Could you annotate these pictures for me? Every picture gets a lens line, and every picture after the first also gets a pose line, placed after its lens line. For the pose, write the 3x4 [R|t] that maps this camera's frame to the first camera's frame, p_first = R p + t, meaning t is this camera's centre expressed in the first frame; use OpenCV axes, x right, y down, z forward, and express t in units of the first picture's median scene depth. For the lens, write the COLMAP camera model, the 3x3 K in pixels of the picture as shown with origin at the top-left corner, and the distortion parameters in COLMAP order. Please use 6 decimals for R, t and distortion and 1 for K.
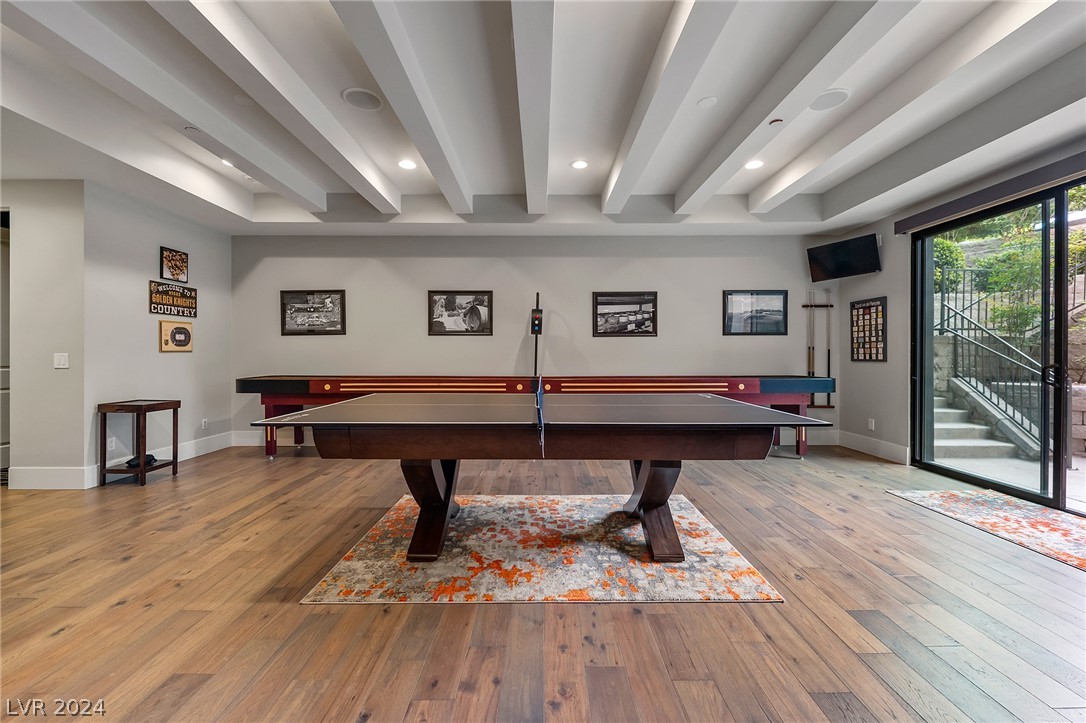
lens RADIAL K [[437.9, 0, 544.9], [0, 437.9, 356.7], [0, 0, 1]] dist [0.001453, -0.002037]
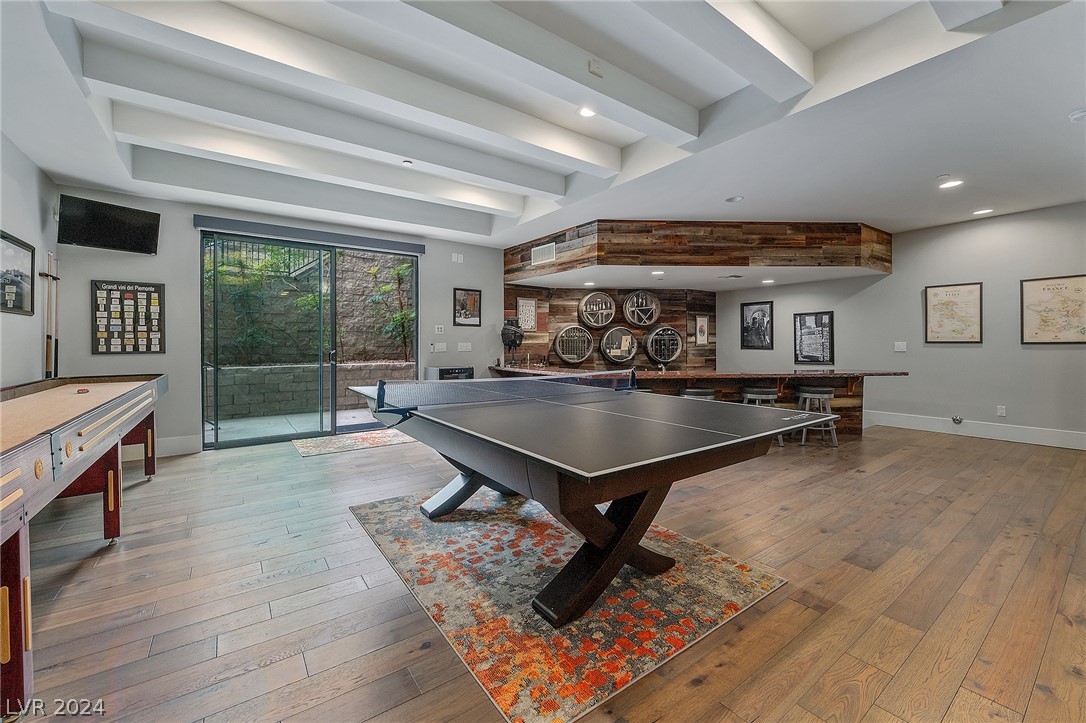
lens RADIAL K [[437.9, 0, 537.8], [0, 437.9, 342.7], [0, 0, 1]] dist [0.001453, -0.002037]
pose [[-0.578996, 0.002410, 0.815327, -0.449365], [0.008221, 0.999962, 0.002883, -0.007388], [-0.815289, 0.008373, -0.578994, 0.877856]]
